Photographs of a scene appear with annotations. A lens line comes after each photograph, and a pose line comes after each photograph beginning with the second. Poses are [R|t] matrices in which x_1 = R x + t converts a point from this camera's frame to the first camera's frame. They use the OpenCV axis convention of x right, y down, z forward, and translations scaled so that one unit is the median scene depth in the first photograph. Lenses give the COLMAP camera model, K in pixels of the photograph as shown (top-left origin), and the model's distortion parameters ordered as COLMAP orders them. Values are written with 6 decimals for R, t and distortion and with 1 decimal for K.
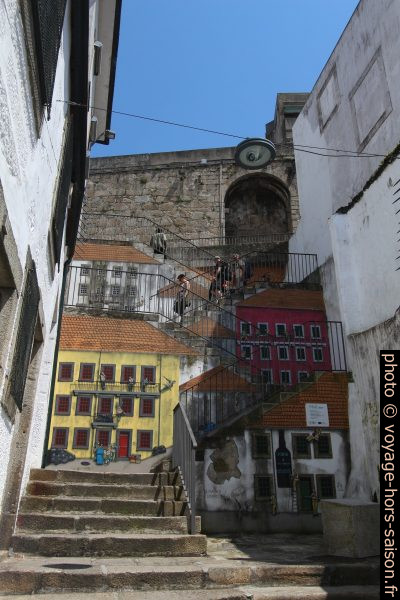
lens RADIAL K [[572.2, 0, 200.0], [0, 572.2, 300.0], [0, 0, 1]] dist [0.005200, -0.000462]
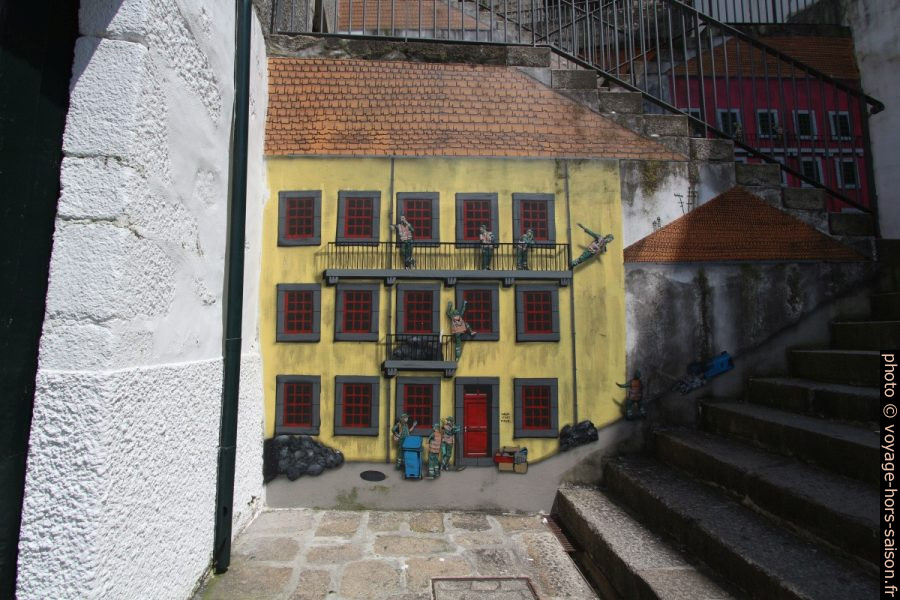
lens RADIAL K [[412.6, 0, 437.1], [0, 412.6, 300.6], [0, 0, 1]] dist [-0.020096, 0.005060]
pose [[0.997744, -0.019490, -0.064236, -0.135859], [0.037060, 0.957806, 0.285015, 0.105801], [0.055971, -0.286753, 0.956368, 0.755887]]
